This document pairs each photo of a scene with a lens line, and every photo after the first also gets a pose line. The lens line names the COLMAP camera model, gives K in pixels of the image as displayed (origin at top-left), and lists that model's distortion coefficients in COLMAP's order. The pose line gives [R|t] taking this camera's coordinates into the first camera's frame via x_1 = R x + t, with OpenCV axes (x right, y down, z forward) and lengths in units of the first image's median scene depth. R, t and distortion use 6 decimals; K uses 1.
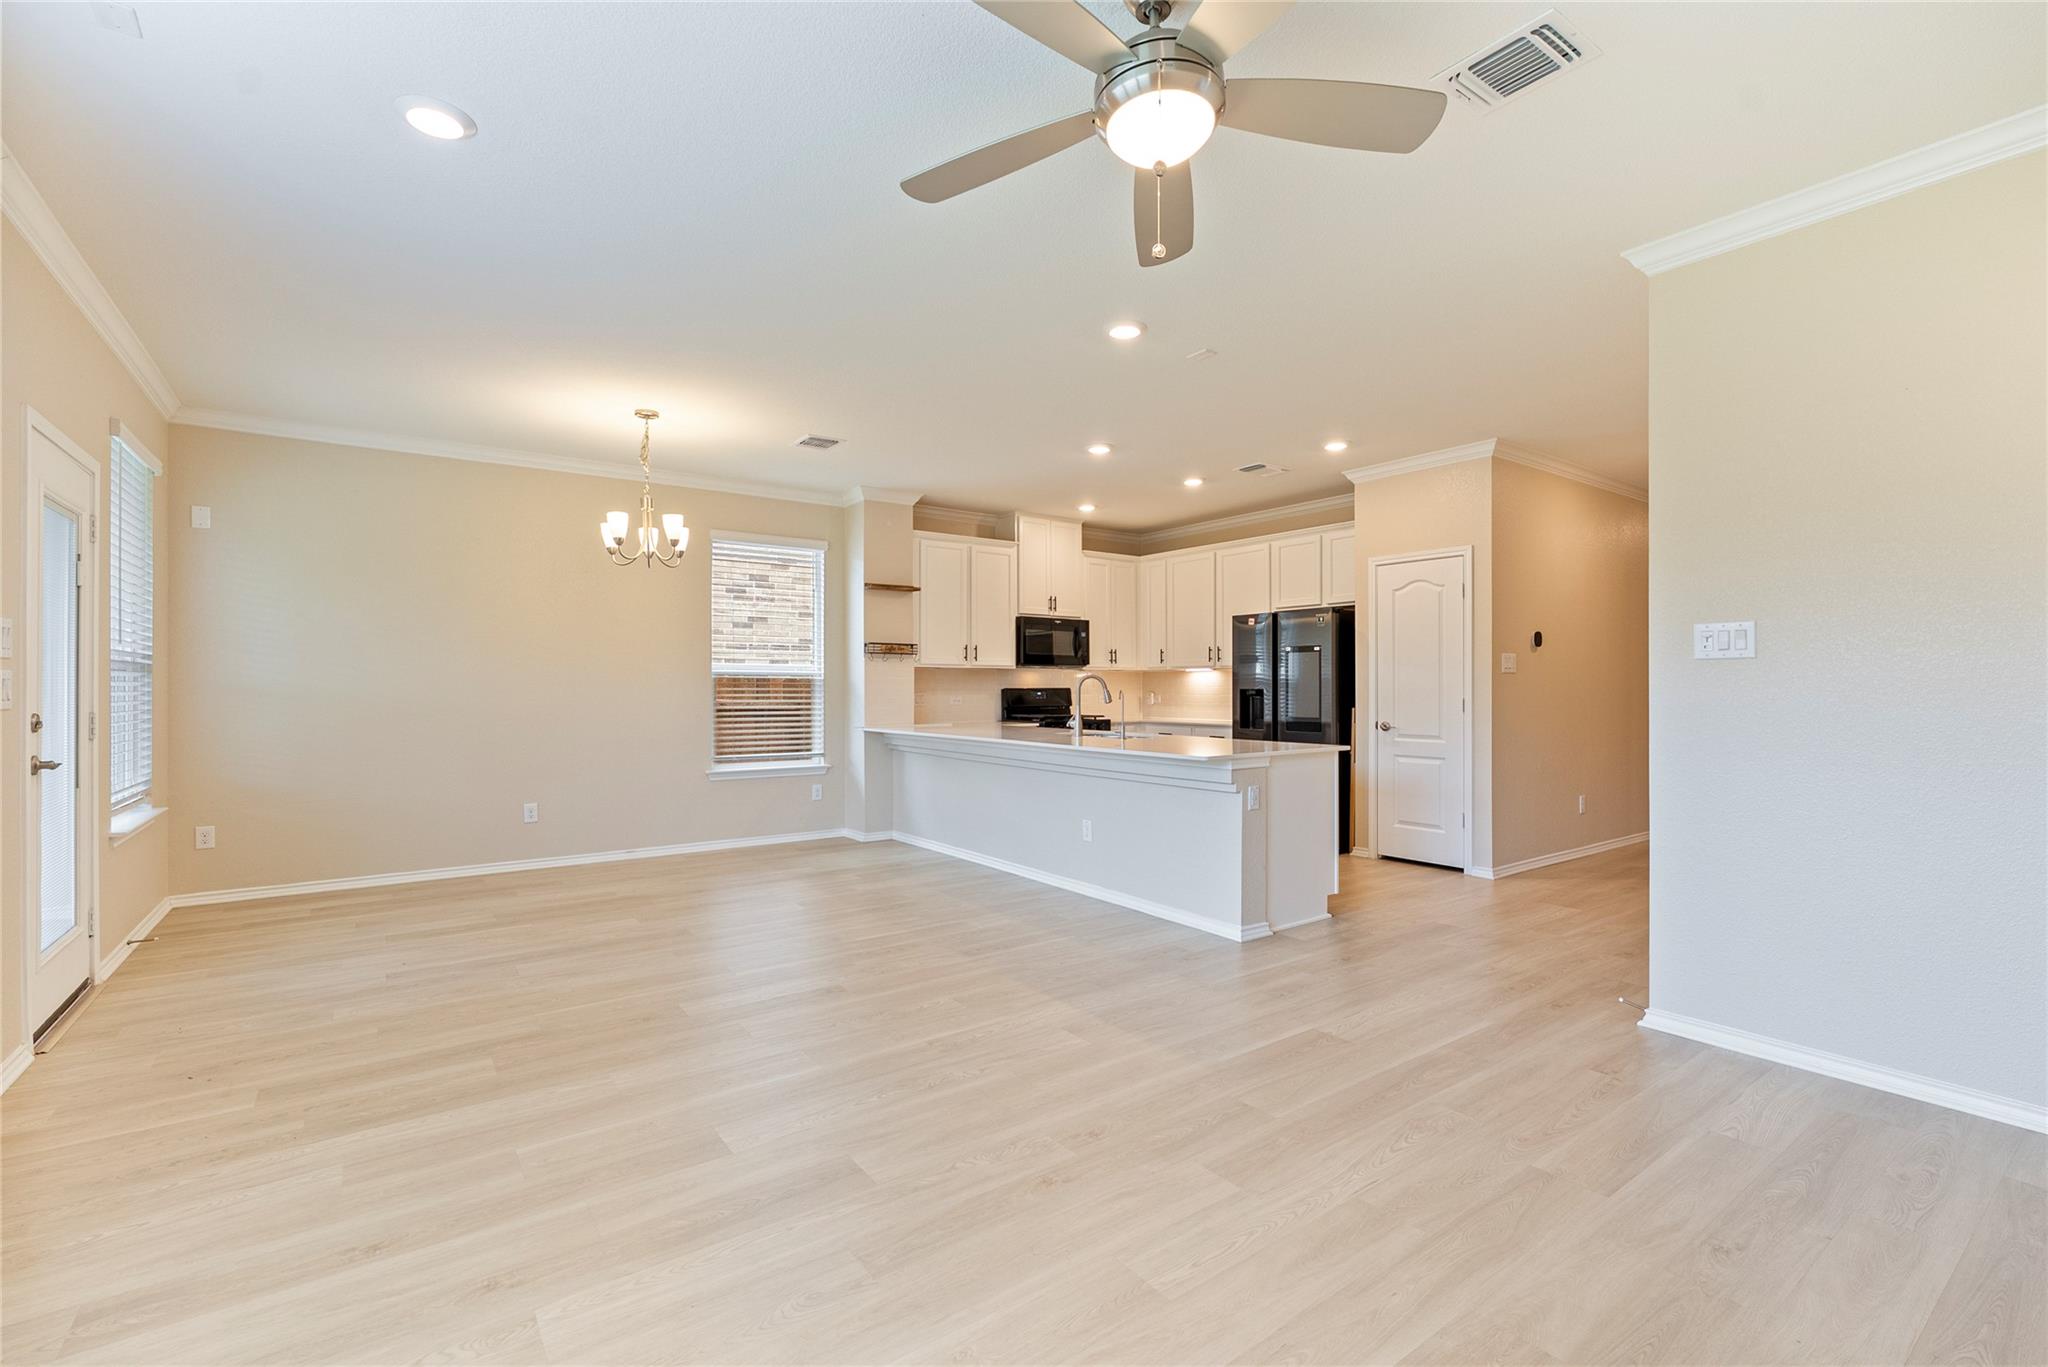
lens RADIAL K [[909.5, 0, 1017.7], [0, 909.5, 686.6], [0, 0, 1]] dist [0.001446, 0.000079]
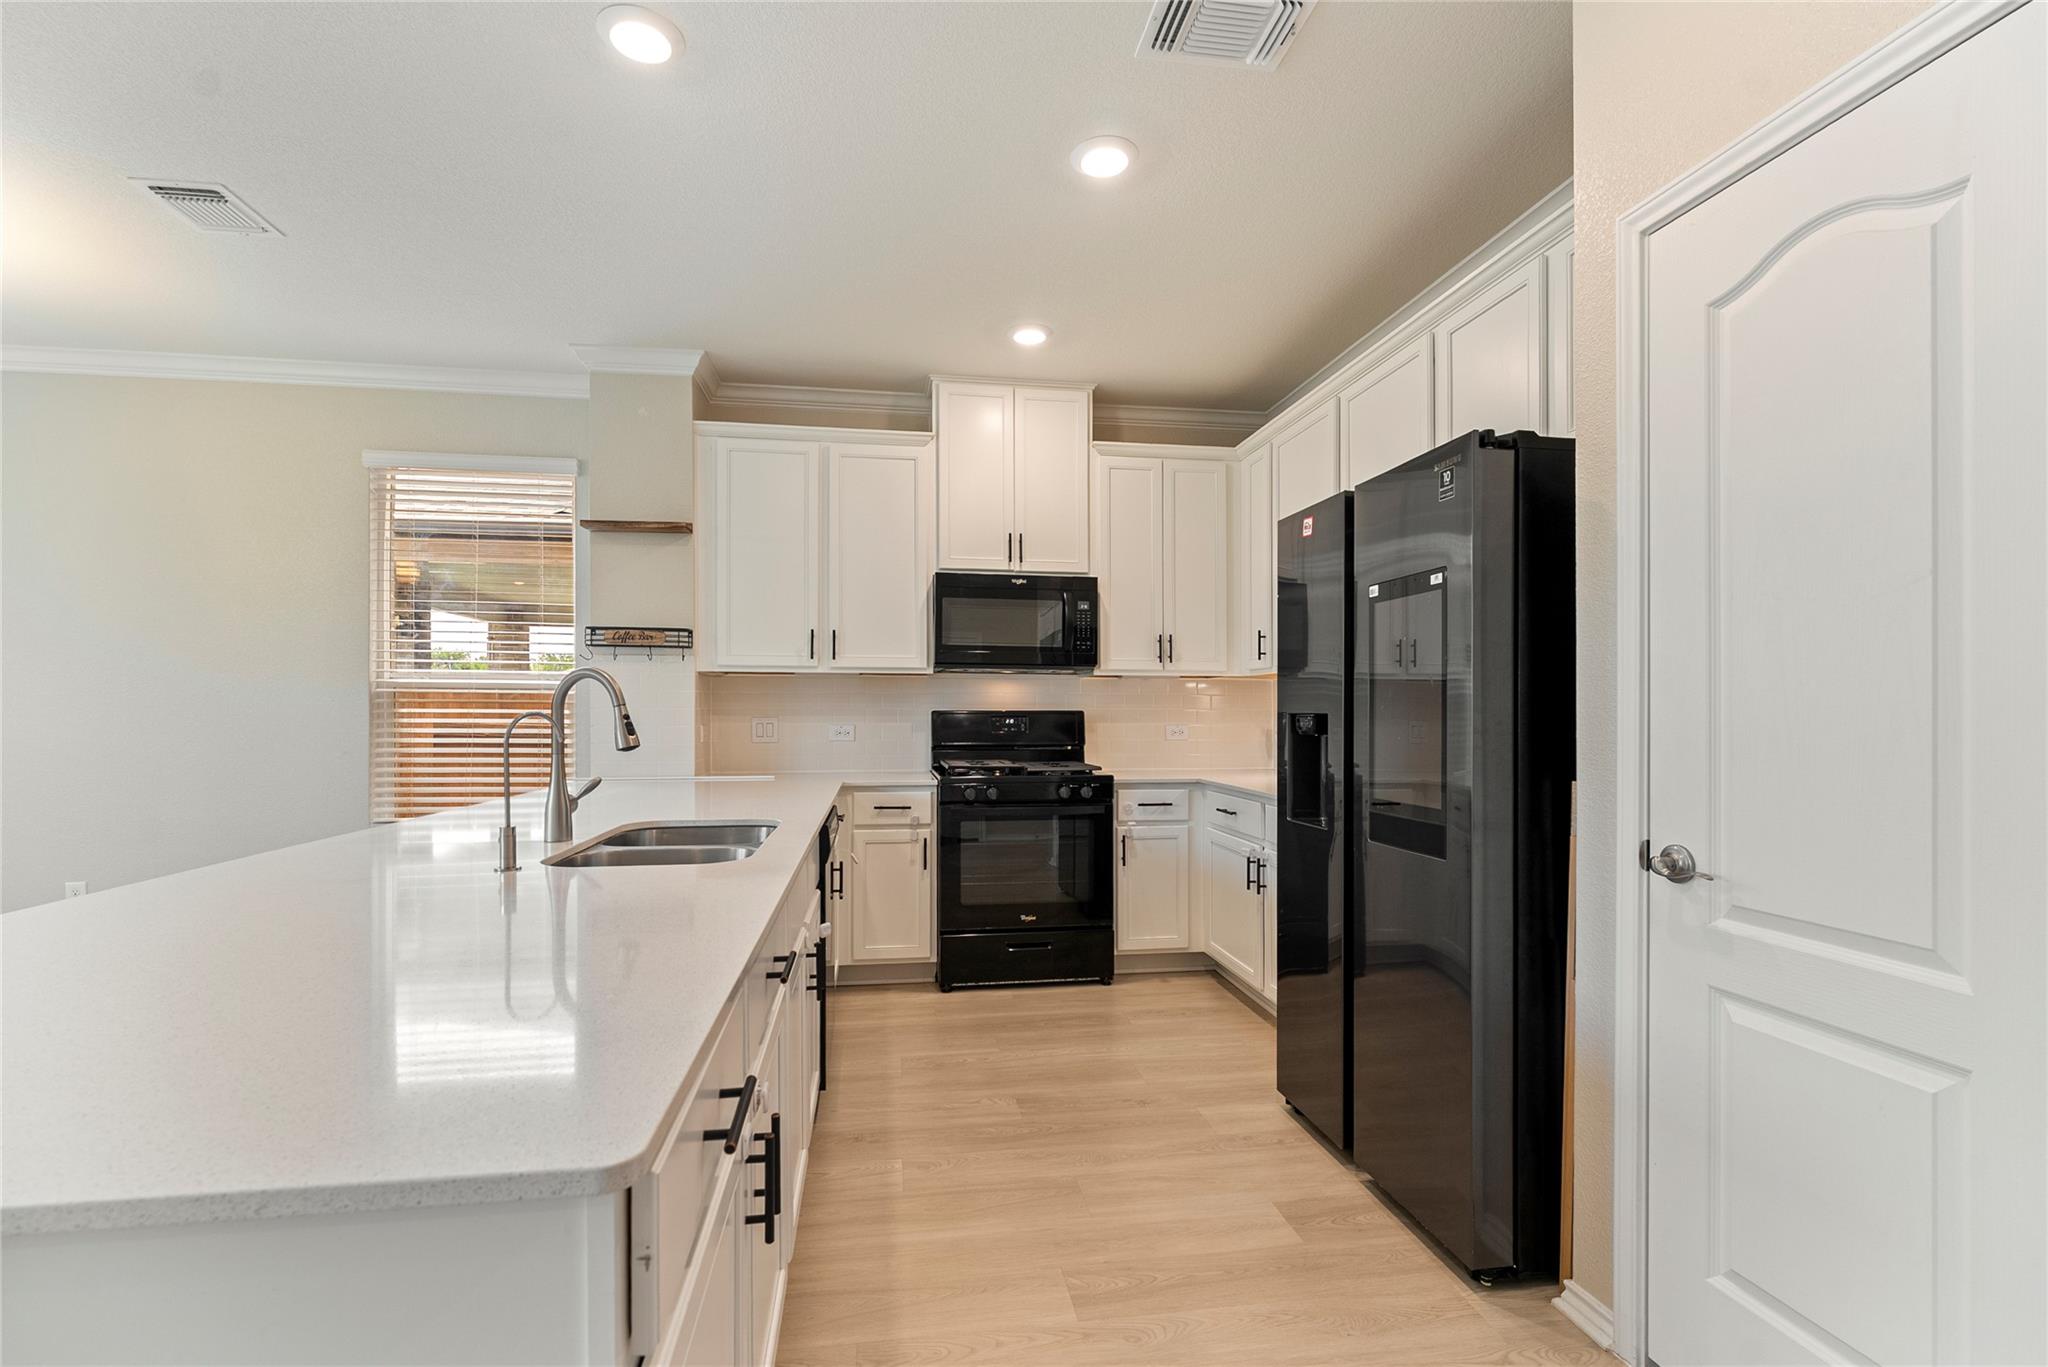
lens RADIAL K [[909.5, 0, 1018.9], [0, 909.5, 711.7], [0, 0, 1]] dist [0.001446, 0.000079]
pose [[0.882074, 0.003562, -0.471097, 0.335124], [-0.004143, 0.999991, -0.000197, 0.002504], [0.471092, 0.002125, 0.882081, 0.642548]]
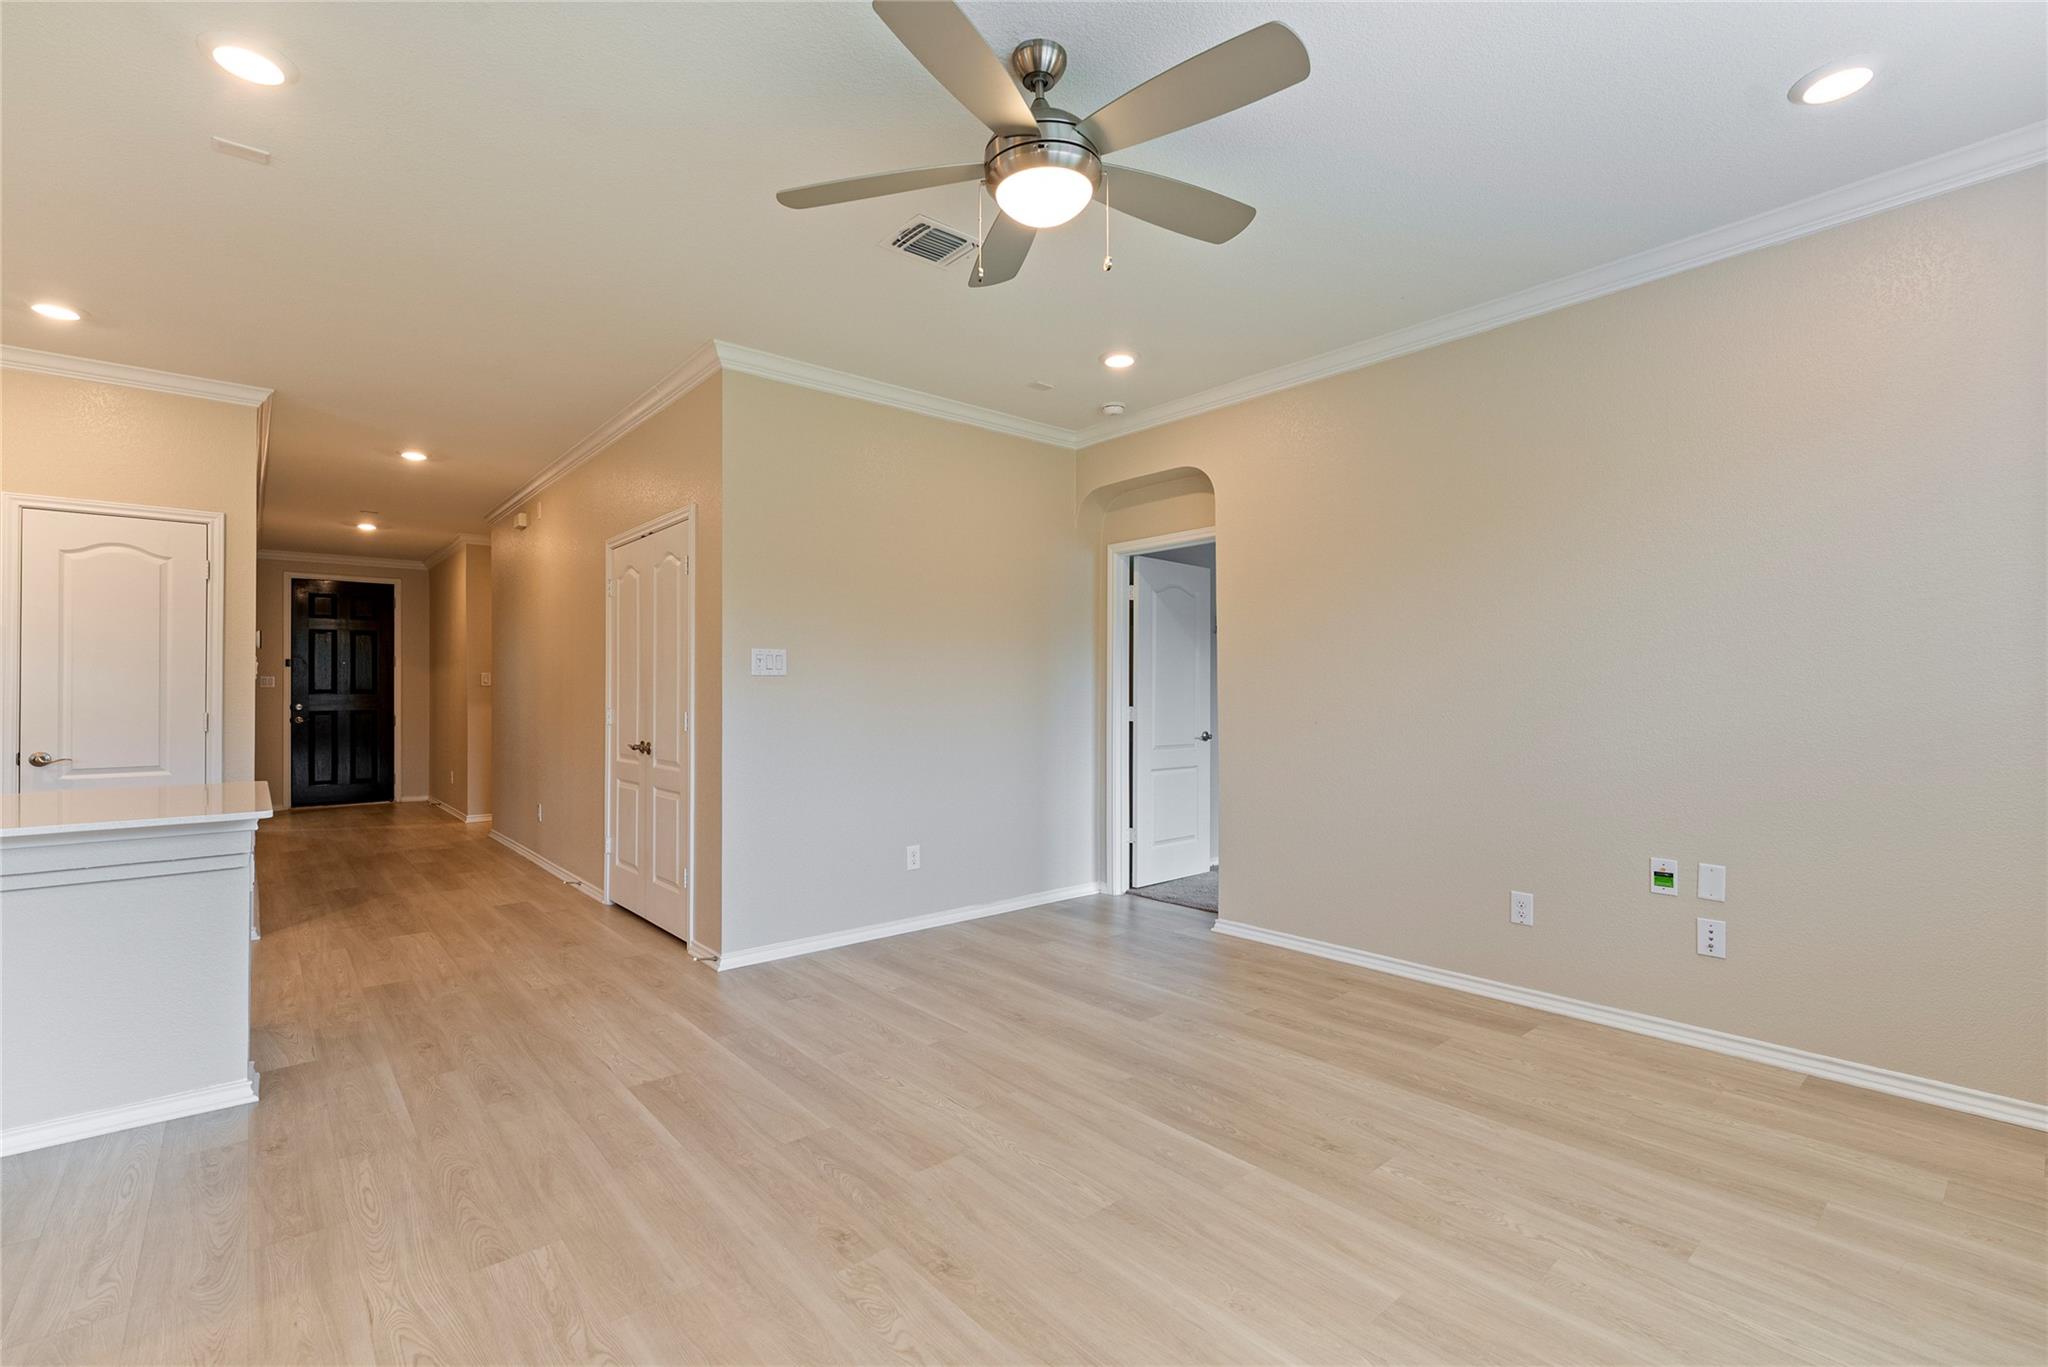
lens RADIAL K [[909.5, 0, 1032.7], [0, 909.5, 688.0], [0, 0, 1]] dist [0.001446, 0.000079]
pose [[-0.099818, 0.010458, 0.994951, -0.283202], [0.002442, 0.999944, -0.010266, 0.001491], [-0.995003, 0.001405, -0.099838, 0.339288]]
